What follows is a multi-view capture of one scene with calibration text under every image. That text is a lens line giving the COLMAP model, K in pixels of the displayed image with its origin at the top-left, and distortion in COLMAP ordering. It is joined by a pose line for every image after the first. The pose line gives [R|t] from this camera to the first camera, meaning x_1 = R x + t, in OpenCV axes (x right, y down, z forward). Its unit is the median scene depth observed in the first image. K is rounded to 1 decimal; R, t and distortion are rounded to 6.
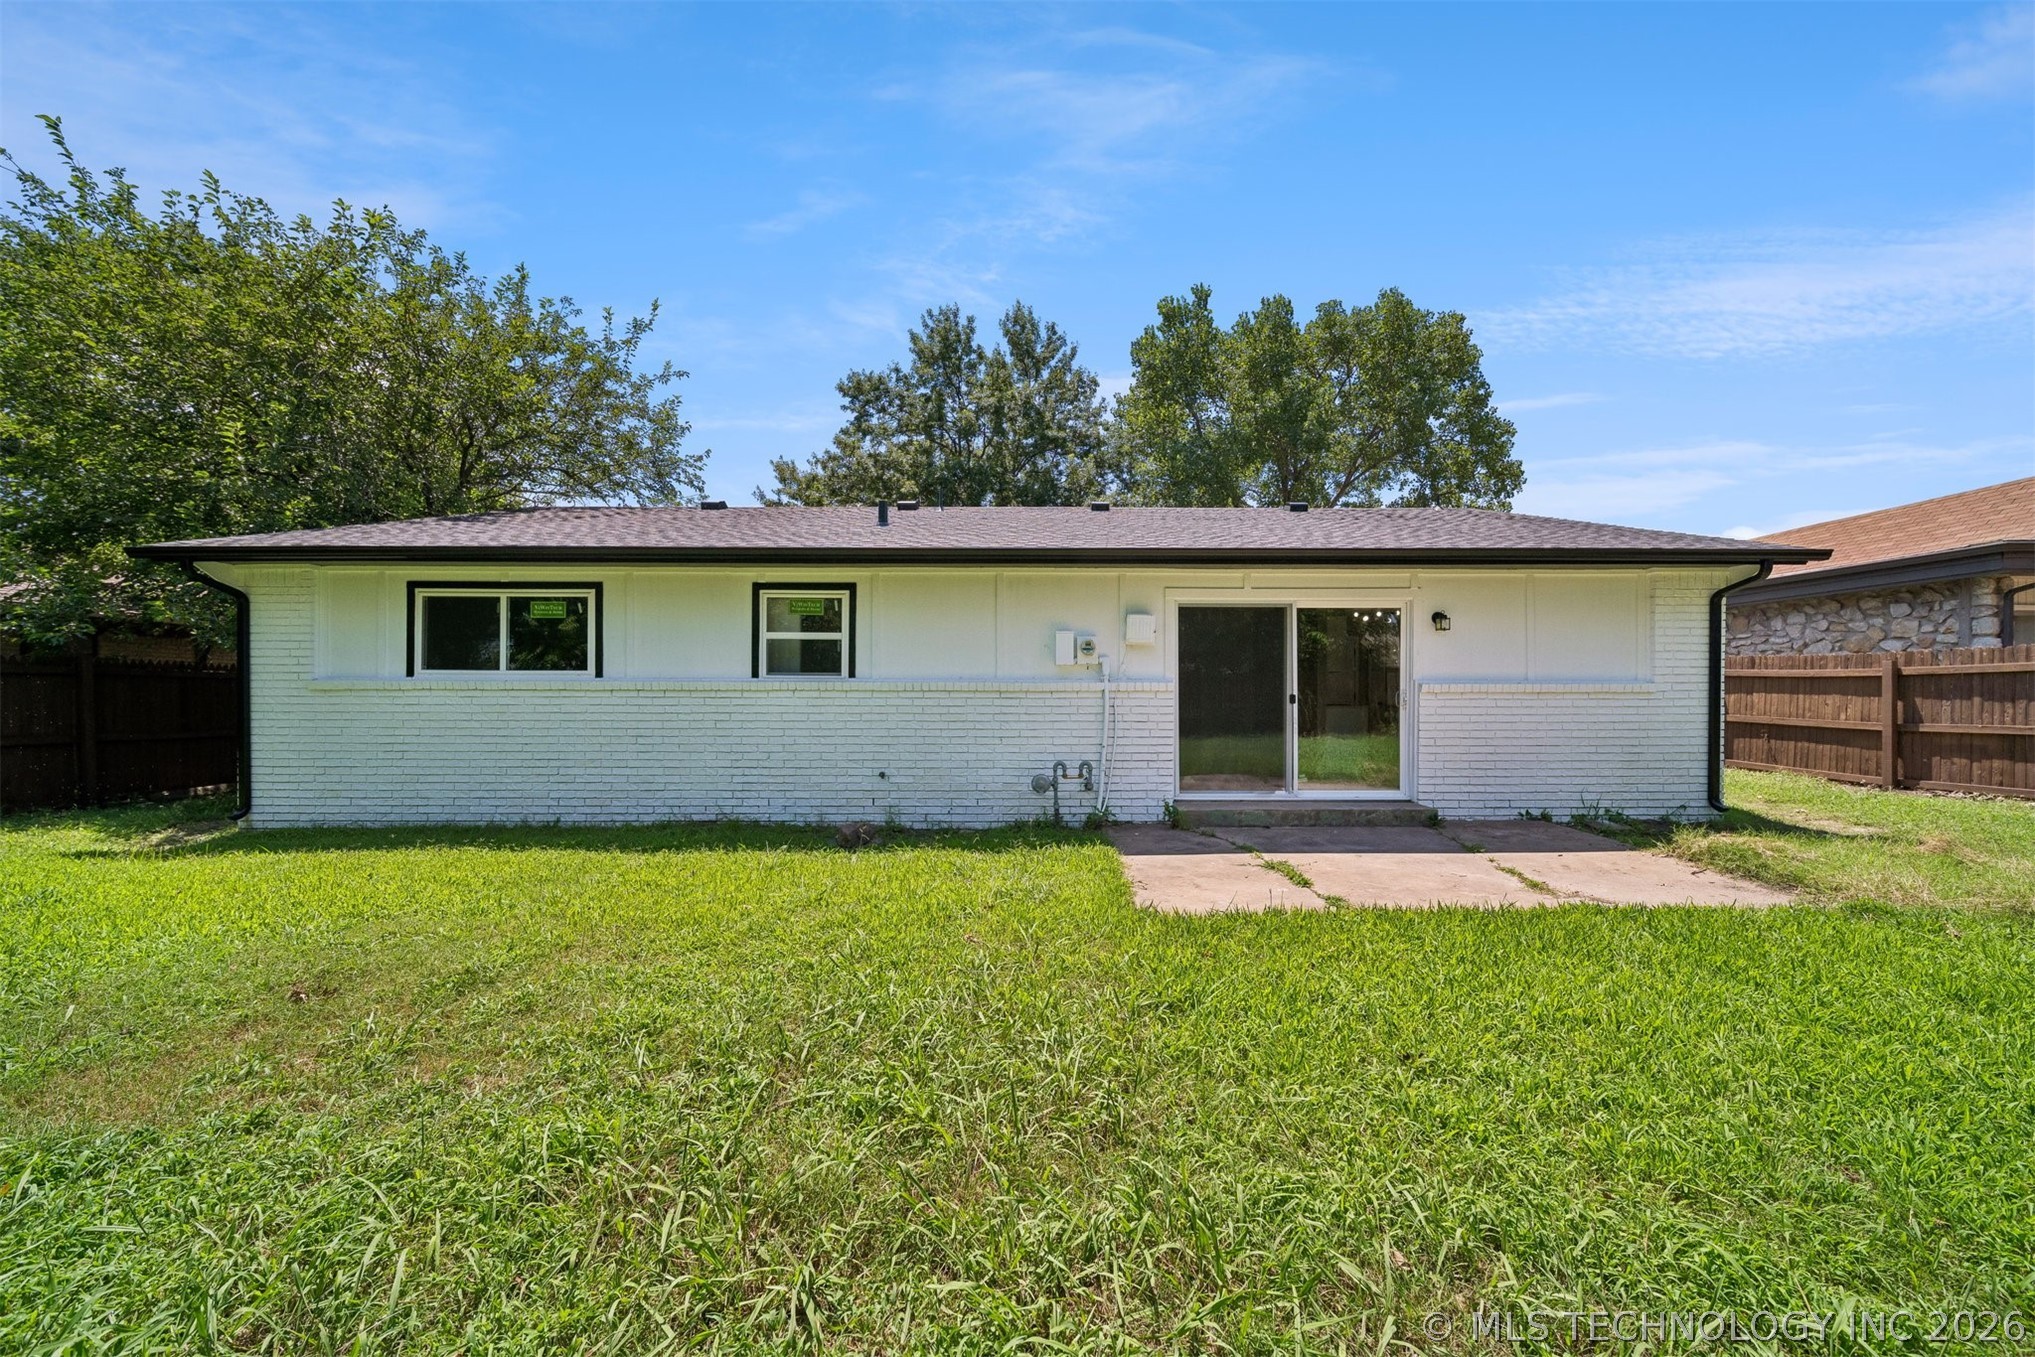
lens RADIAL K [[720.3, 0, 1020.4], [0, 720.3, 690.0], [0, 0, 1]] dist [-0.000234, -0.000278]
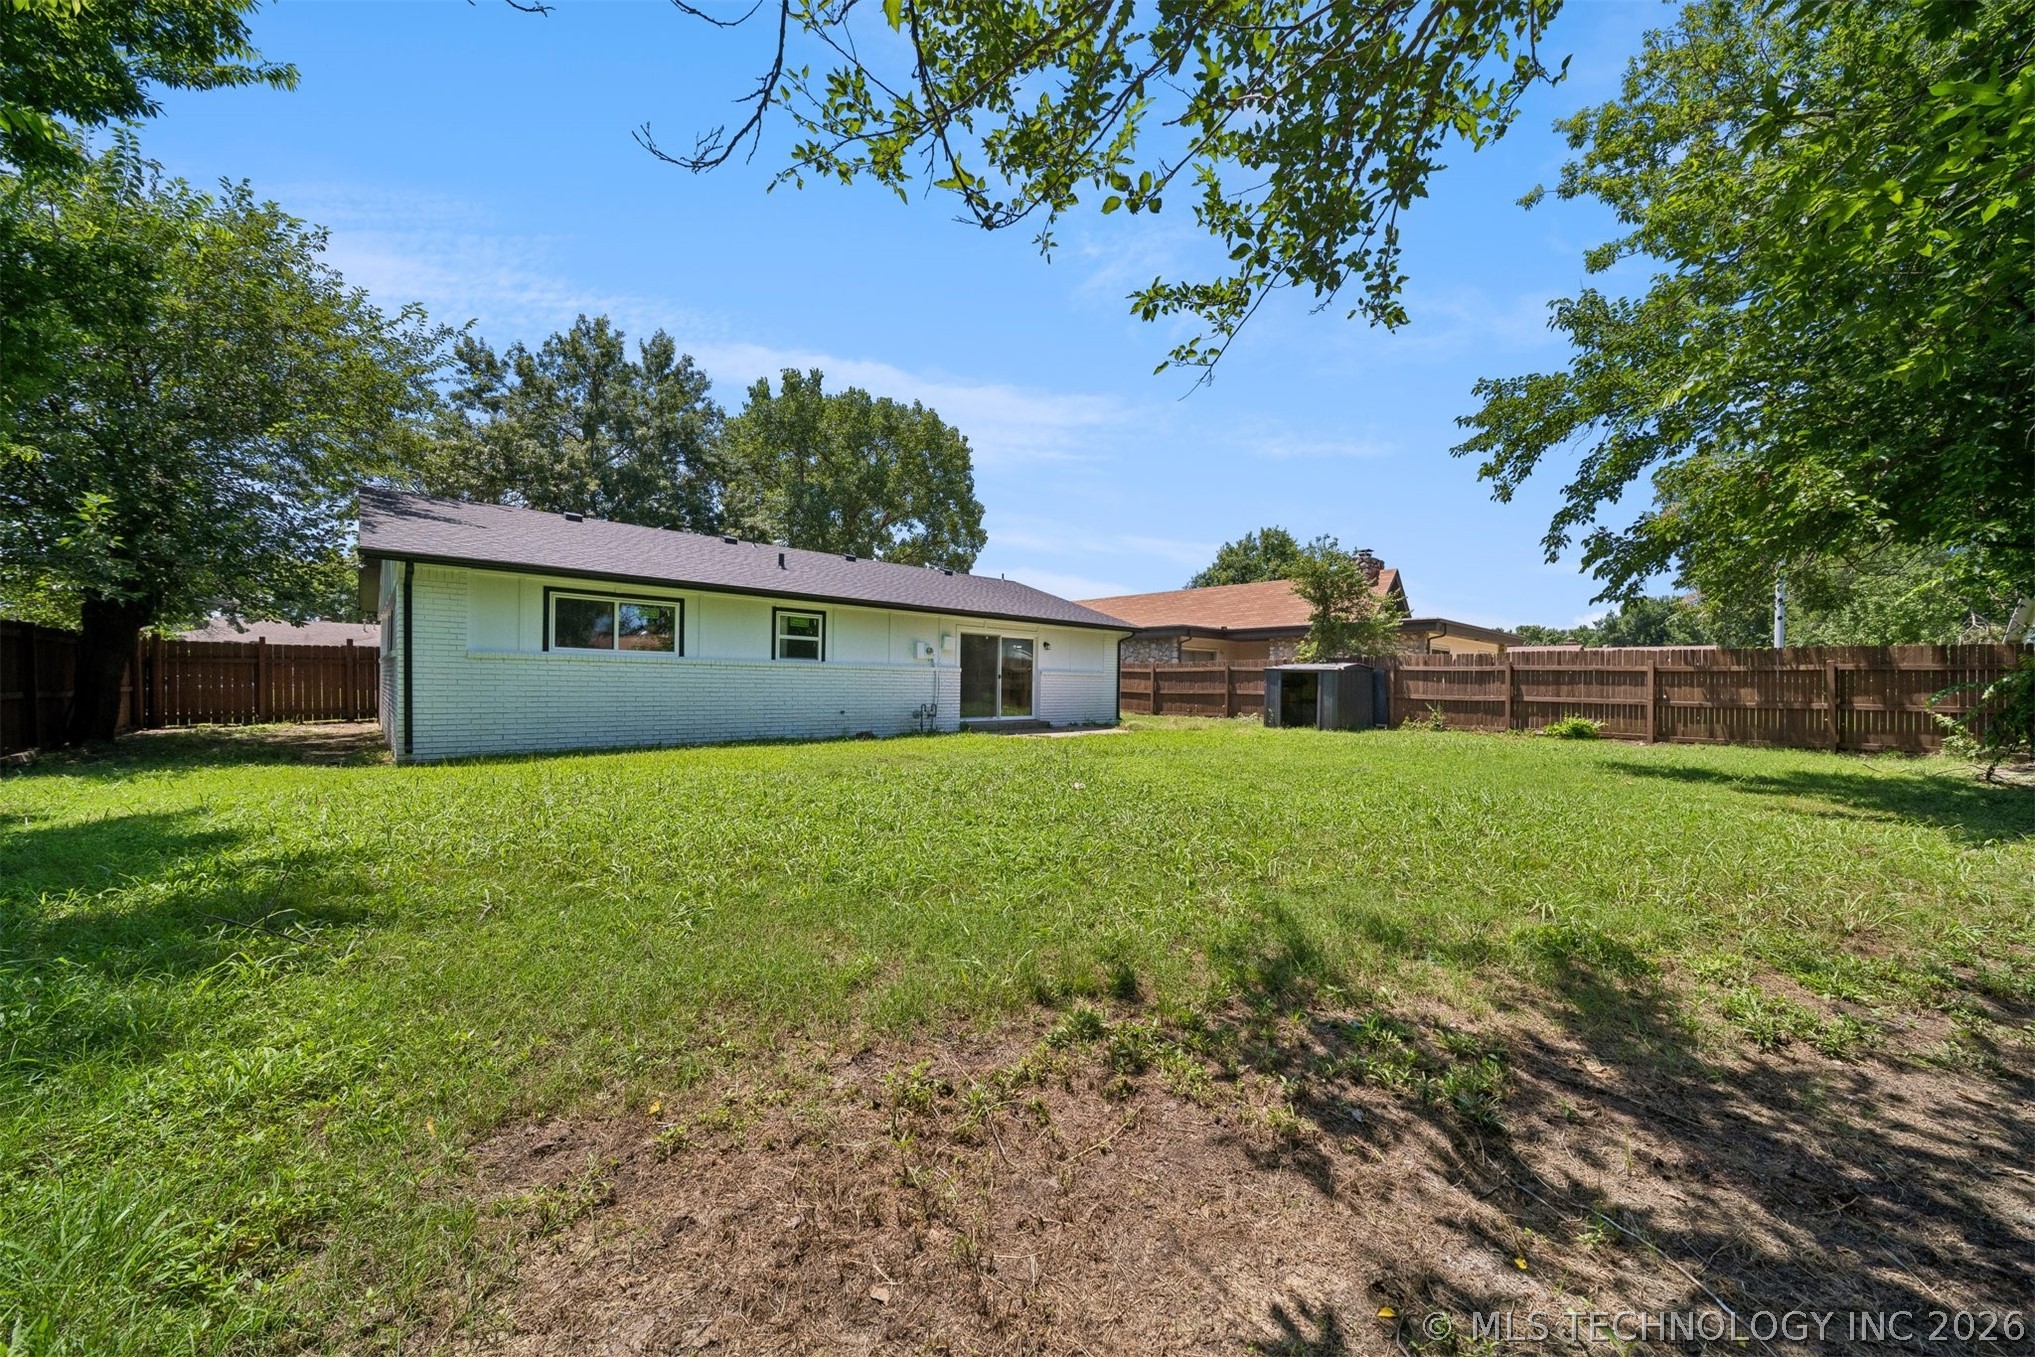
lens RADIAL K [[720.3, 0, 1016.4], [0, 720.3, 682.9], [0, 0, 1]] dist [-0.000234, -0.000278]
pose [[0.737996, 0.010886, 0.674718, -1.120612], [-0.016207, 0.999867, 0.001596, 0.027581], [-0.674611, -0.012113, 0.738074, -0.724467]]
